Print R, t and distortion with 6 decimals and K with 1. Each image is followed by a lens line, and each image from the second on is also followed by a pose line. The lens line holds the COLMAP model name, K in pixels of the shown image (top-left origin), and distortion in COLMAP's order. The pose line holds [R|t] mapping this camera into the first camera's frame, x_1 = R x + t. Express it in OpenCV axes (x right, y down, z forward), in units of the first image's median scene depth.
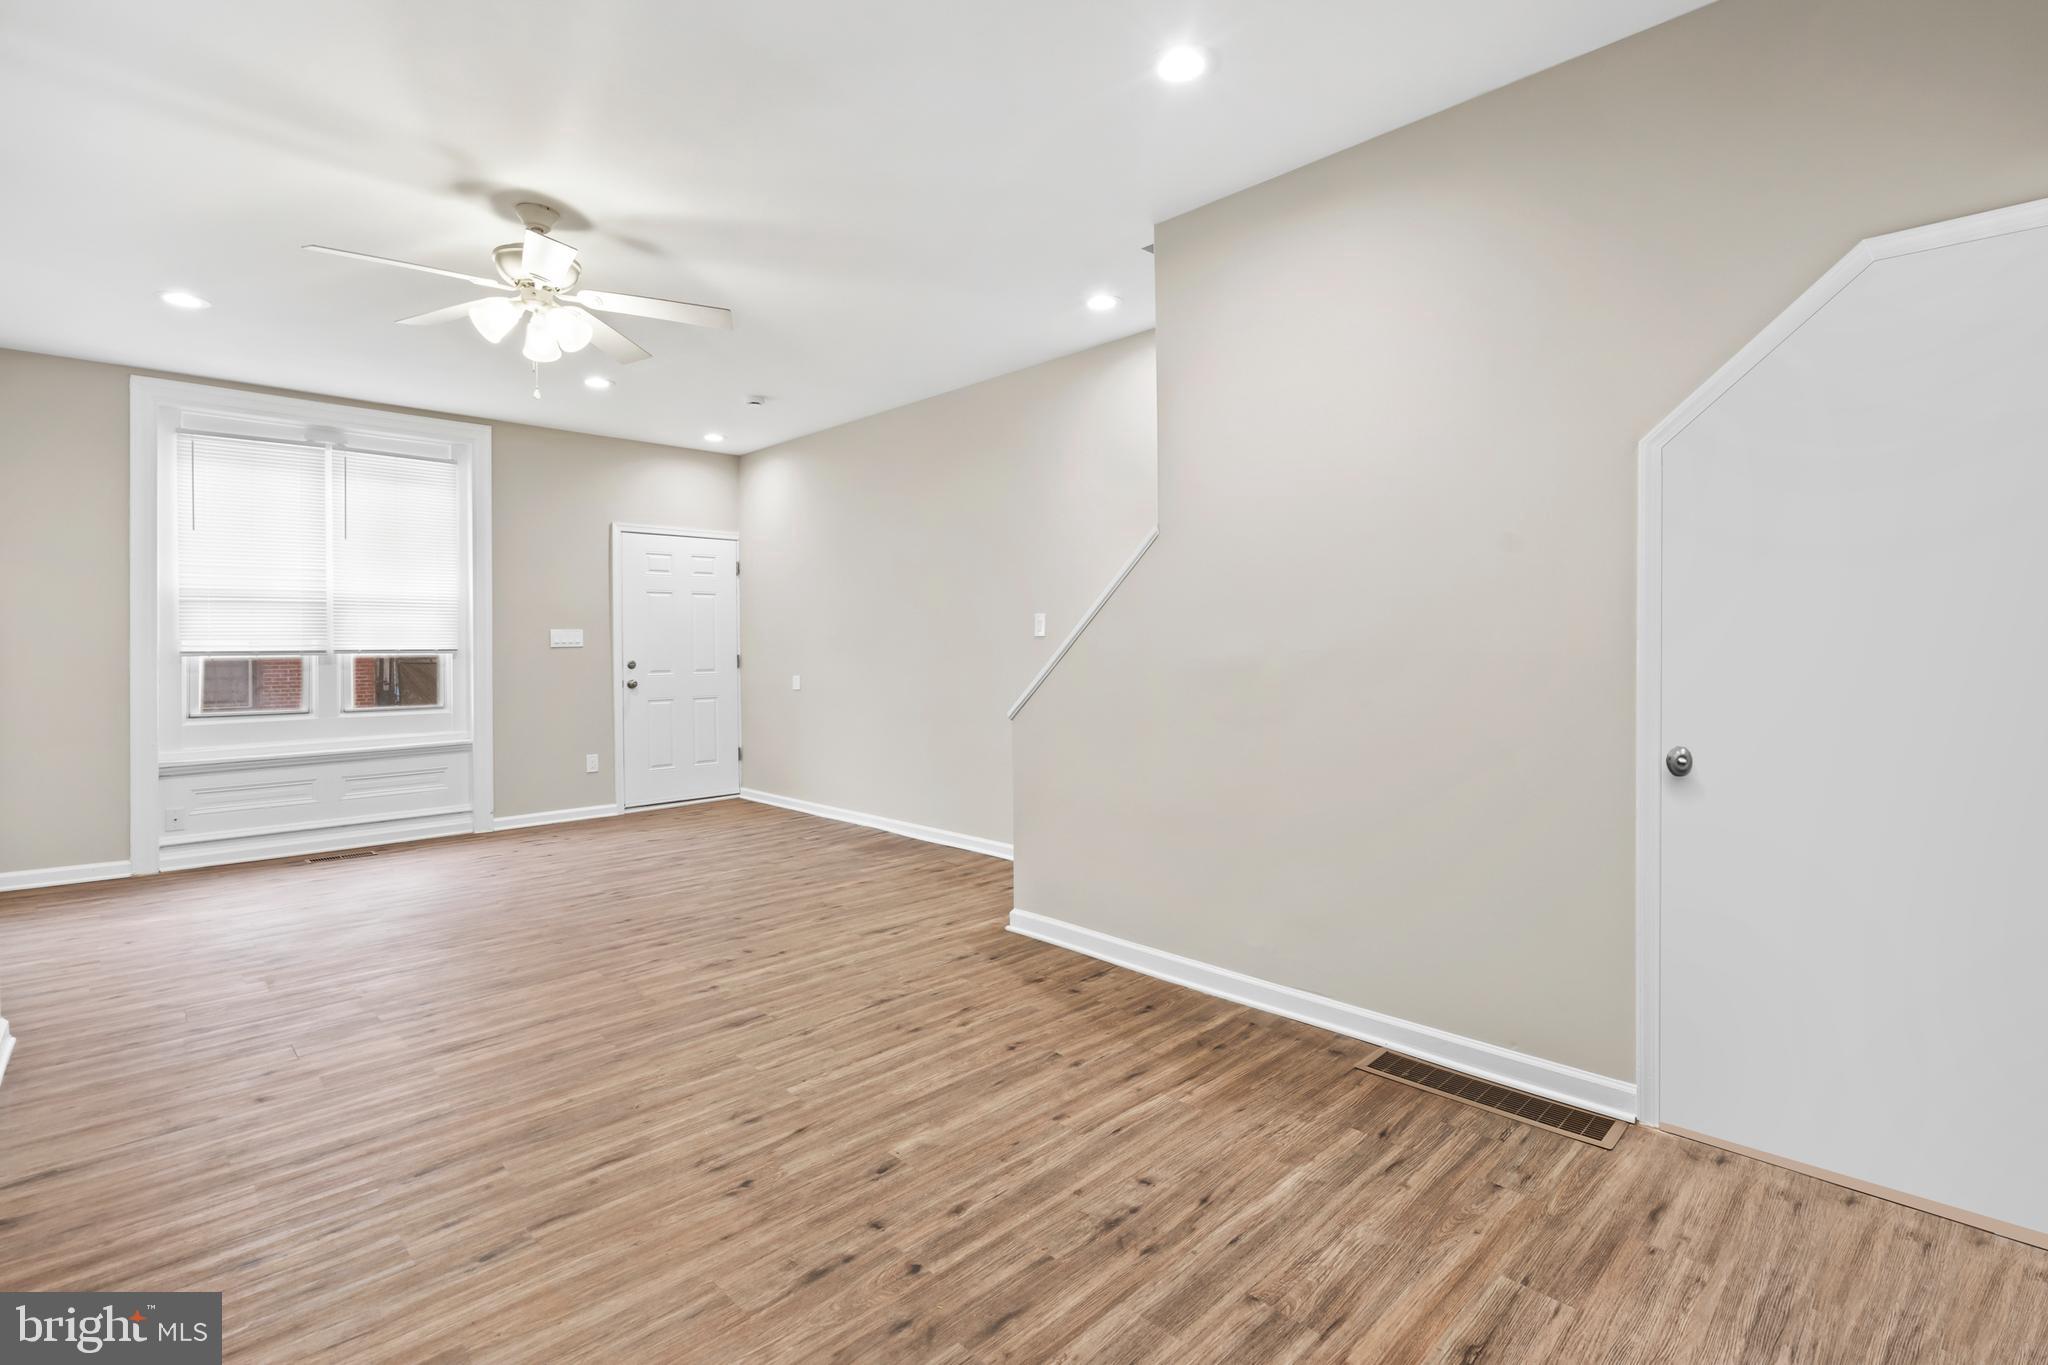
lens RADIAL K [[949.9, 0, 1022.8], [0, 949.9, 669.8], [0, 0, 1]] dist [-0.007830, 0.003974]
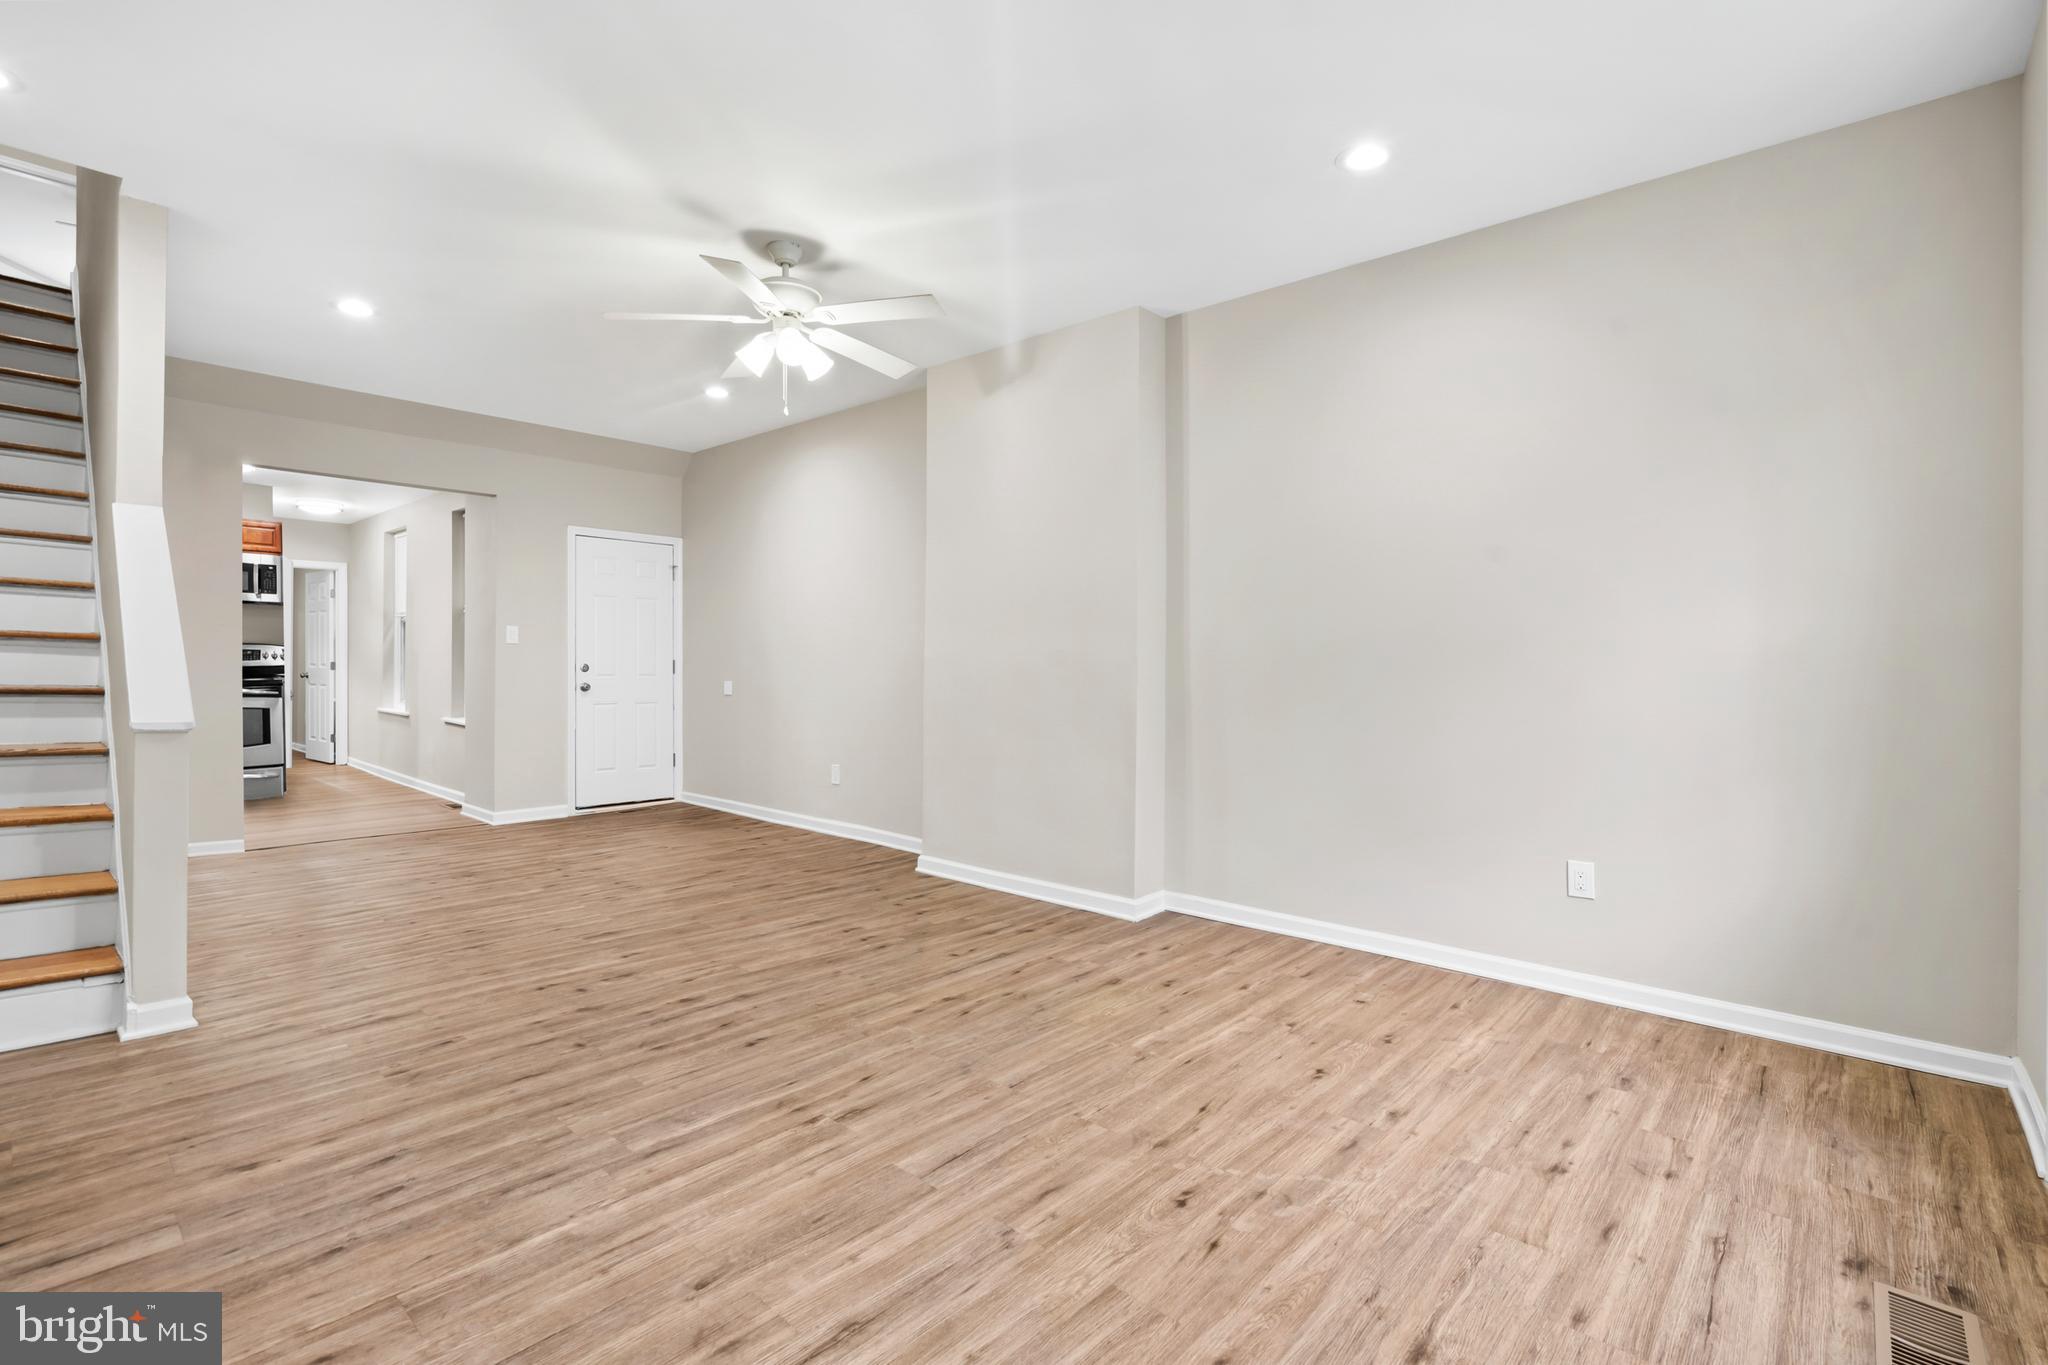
lens RADIAL K [[949.9, 0, 1007.8], [0, 949.9, 672.6], [0, 0, 1]] dist [-0.007830, 0.003974]
pose [[-0.999073, -0.009173, -0.042059, -0.649227], [-0.010476, 0.999469, 0.030861, -0.015407], [0.041753, 0.031273, -0.998638, 1.903183]]
